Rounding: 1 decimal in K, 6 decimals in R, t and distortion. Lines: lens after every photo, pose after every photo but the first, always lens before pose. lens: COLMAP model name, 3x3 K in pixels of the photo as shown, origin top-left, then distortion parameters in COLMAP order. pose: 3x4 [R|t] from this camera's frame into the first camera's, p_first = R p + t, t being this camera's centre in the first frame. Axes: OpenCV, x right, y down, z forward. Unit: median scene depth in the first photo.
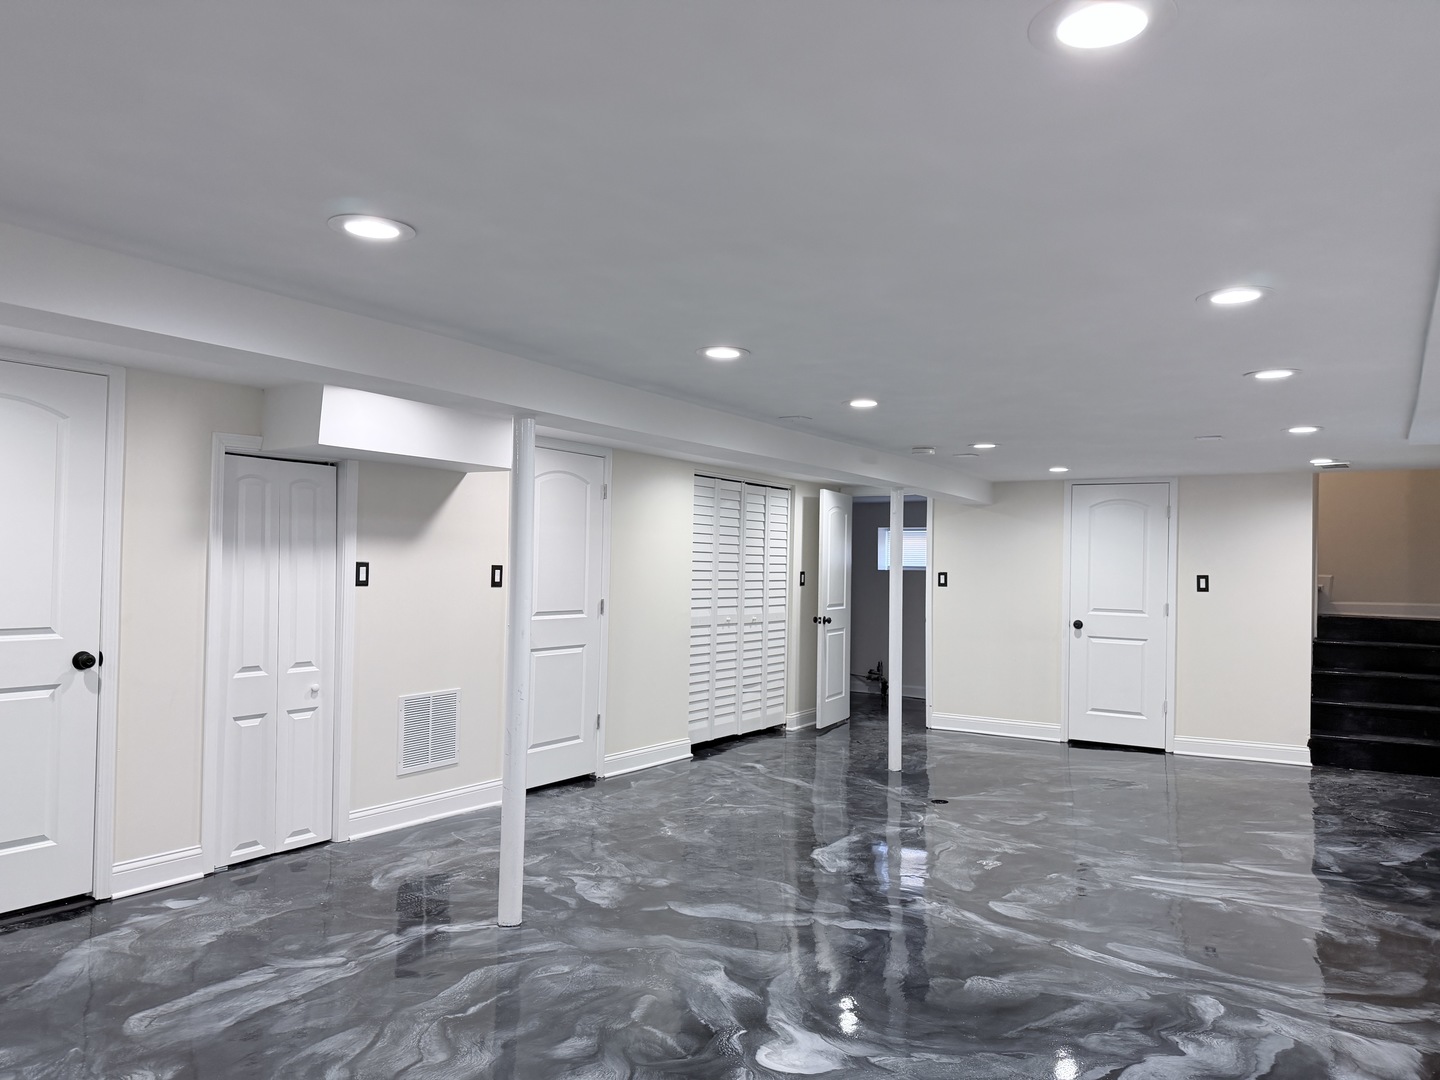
lens RADIAL K [[1009.8, 0, 712.5], [0, 1009.8, 542.5], [0, 0, 1]] dist [0.031436, -0.030488]
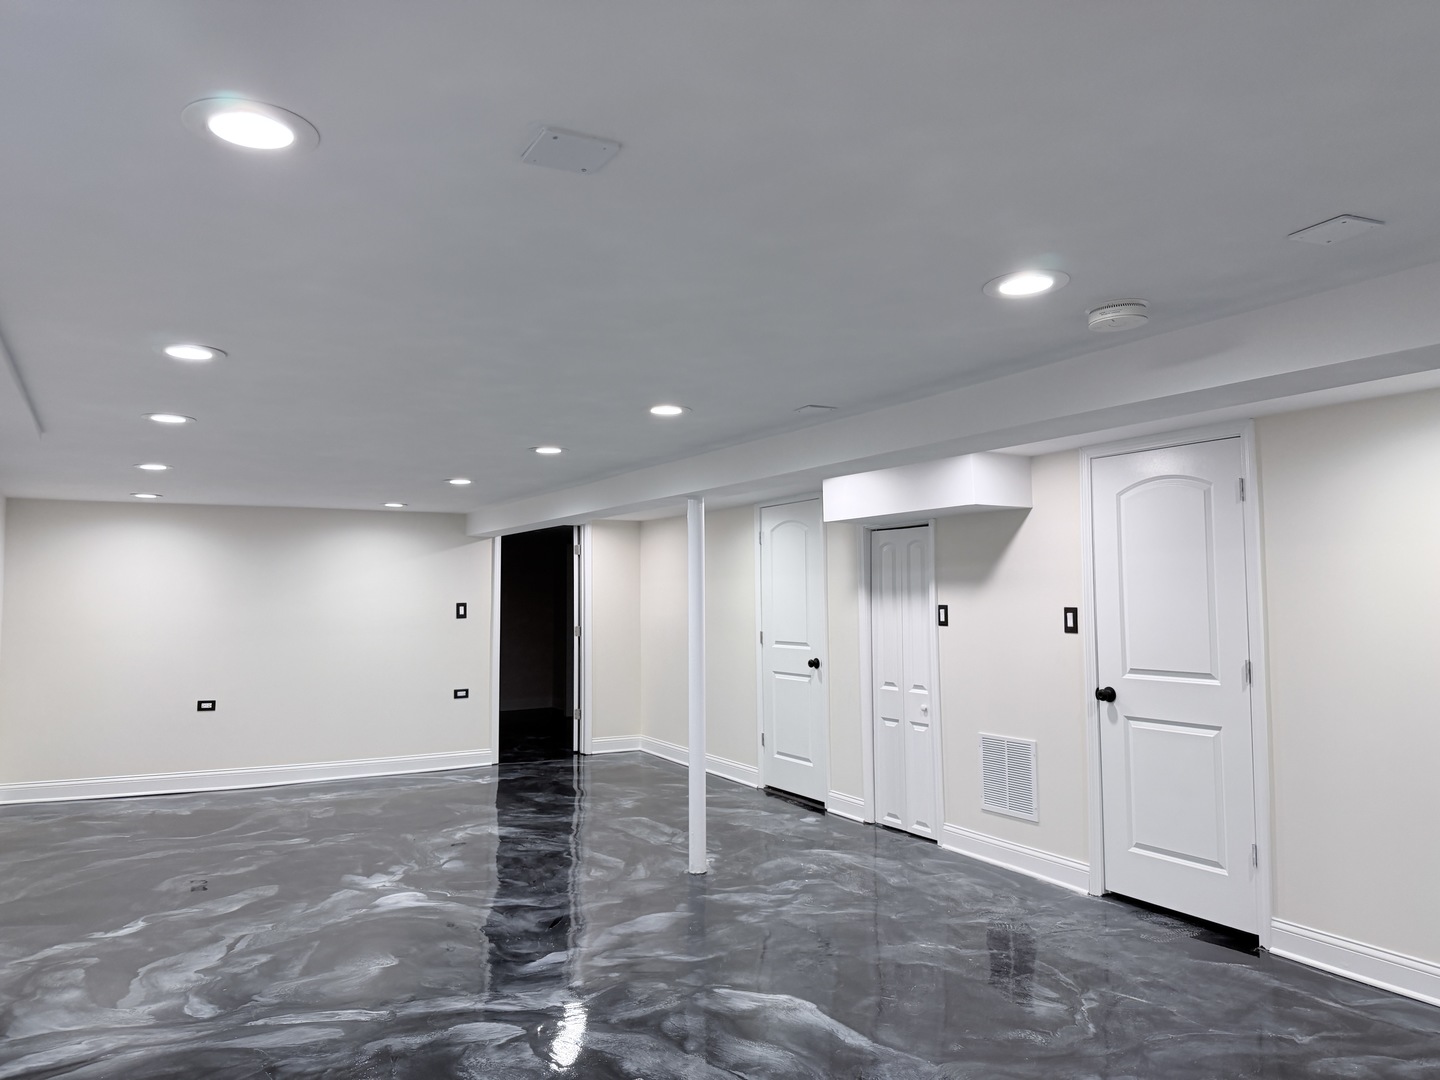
lens RADIAL K [[1009.8, 0, 712.5], [0, 1009.8, 542.5], [0, 0, 1]] dist [0.031436, -0.030488]
pose [[-0.442440, -0.062098, -0.894645, 0.894321], [0.017821, 0.996794, -0.078002, 0.037838], [0.896621, -0.050455, -0.439915, 1.427993]]
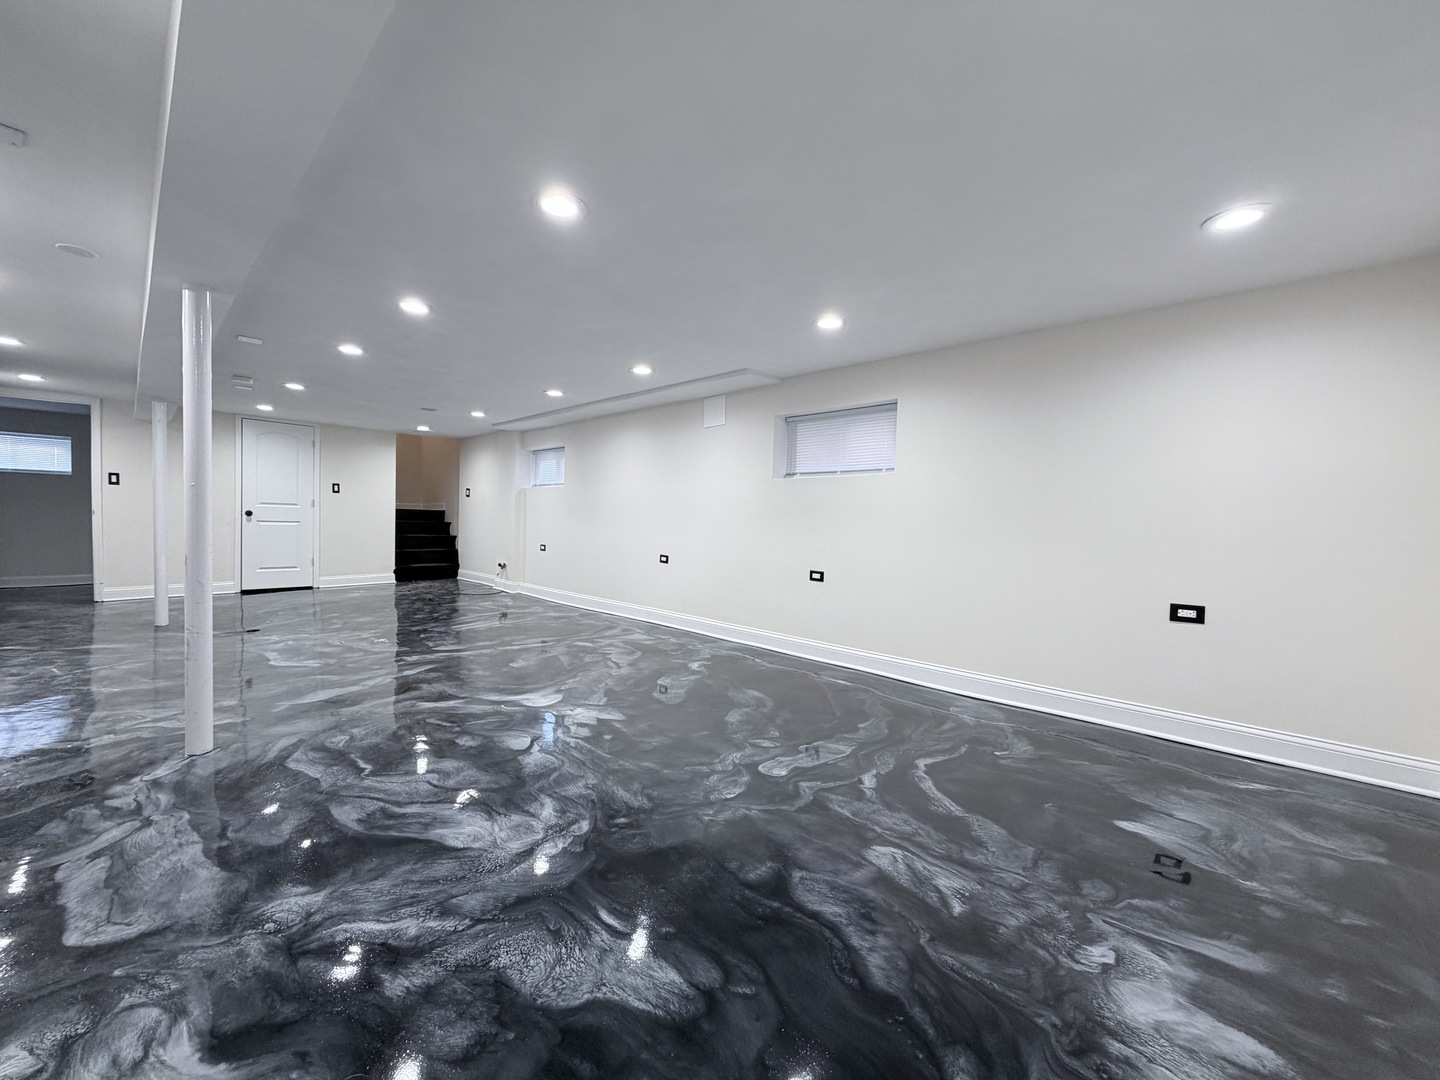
lens RADIAL K [[573.9, 0, 713.1], [0, 573.9, 538.7], [0, 0, 1]] dist [0.000925, 0.000170]
pose [[0.196481, -0.043973, 0.979521, -0.605185], [-0.048139, 0.997357, 0.054430, 0.071615], [-0.979325, -0.057847, 0.193845, 0.300419]]
